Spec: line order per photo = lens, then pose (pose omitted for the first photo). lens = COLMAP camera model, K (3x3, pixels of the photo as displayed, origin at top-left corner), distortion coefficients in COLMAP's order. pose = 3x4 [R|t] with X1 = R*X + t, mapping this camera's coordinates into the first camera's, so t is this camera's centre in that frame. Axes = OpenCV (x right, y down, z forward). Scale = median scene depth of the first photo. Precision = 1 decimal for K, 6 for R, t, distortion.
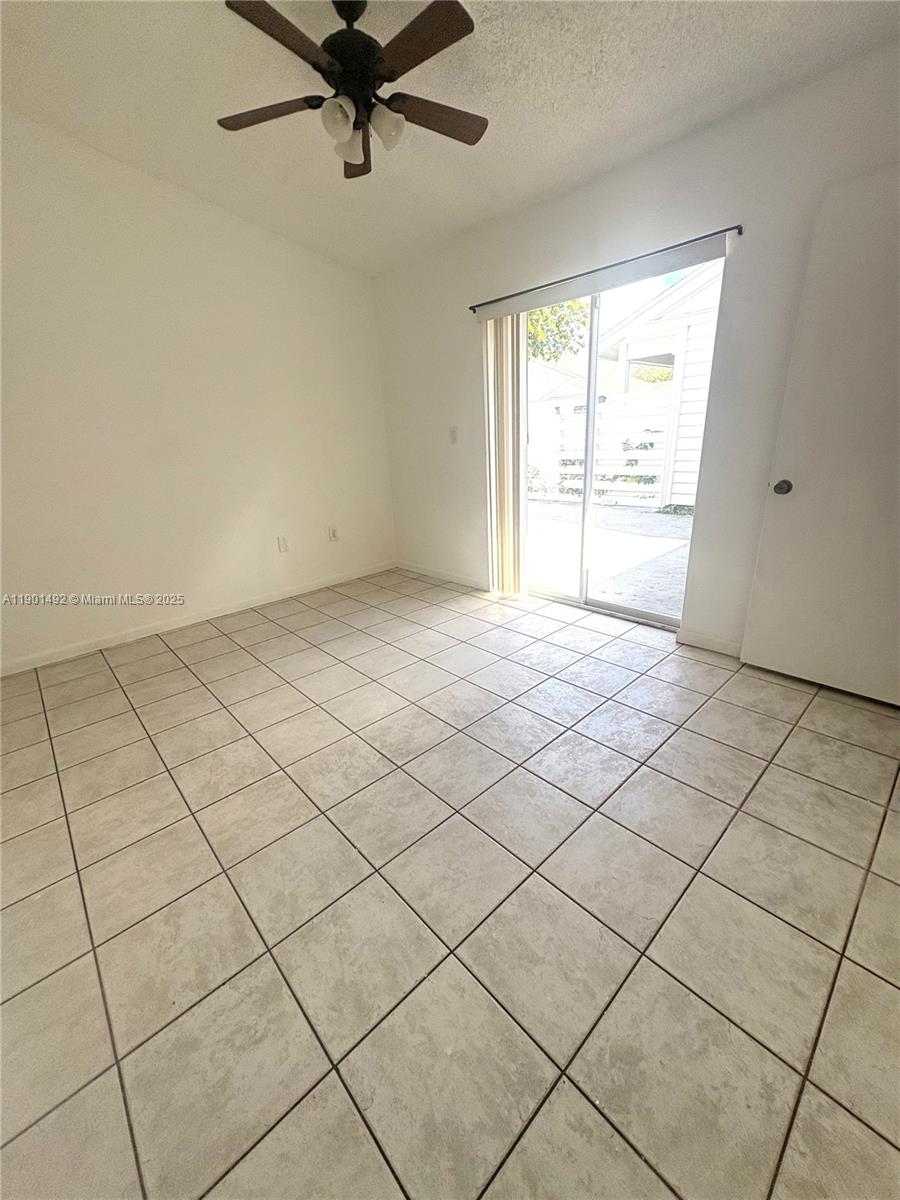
lens RADIAL K [[475.6, 0, 450.0], [0, 475.6, 600.0], [0, 0, 1]] dist [0.000675, 0.000062]
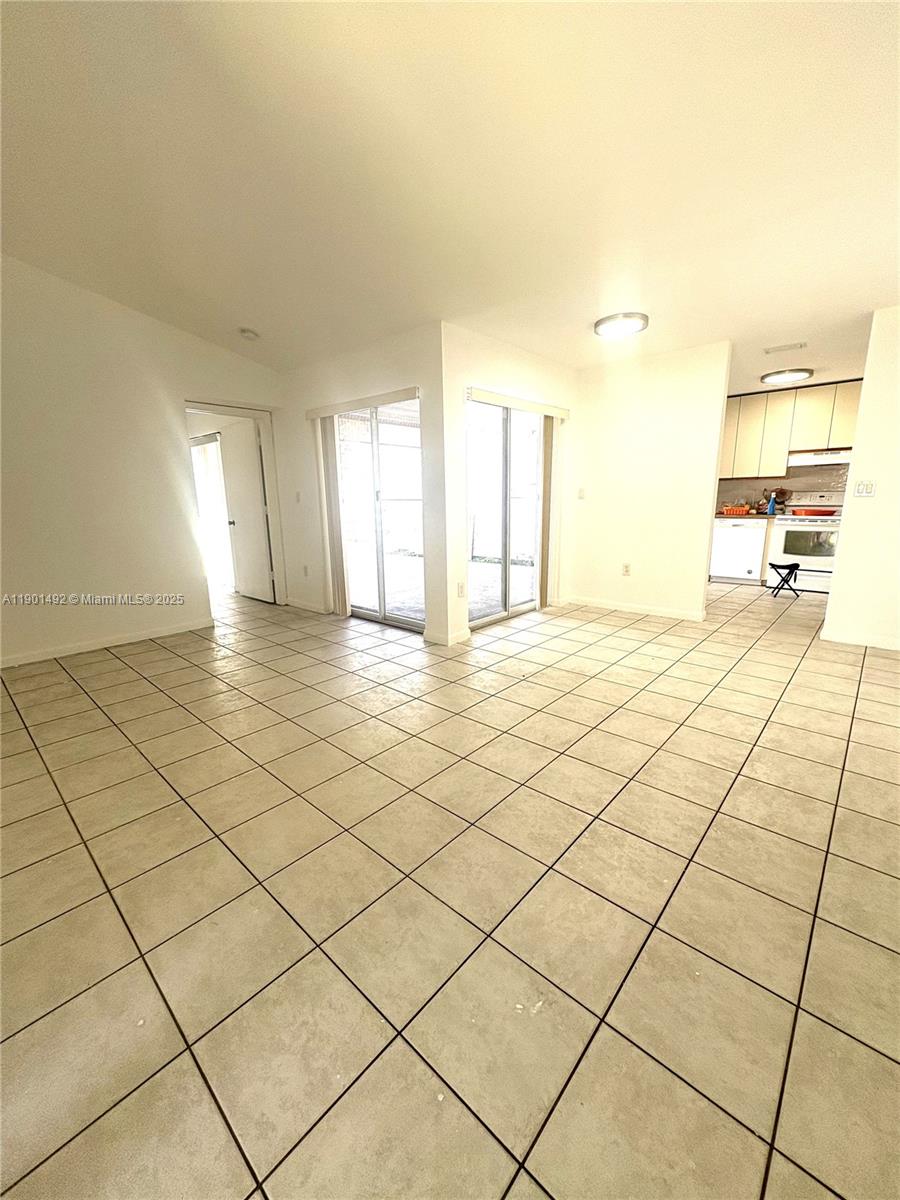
lens RADIAL K [[475.6, 0, 450.0], [0, 475.6, 600.0], [0, 0, 1]] dist [0.000675, 0.000062]
pose [[0.995822, 0.003704, 0.091240, 0.179829], [0.006907, 0.993259, -0.115708, 0.056513], [-0.091054, 0.115855, 0.989084, -0.188434]]
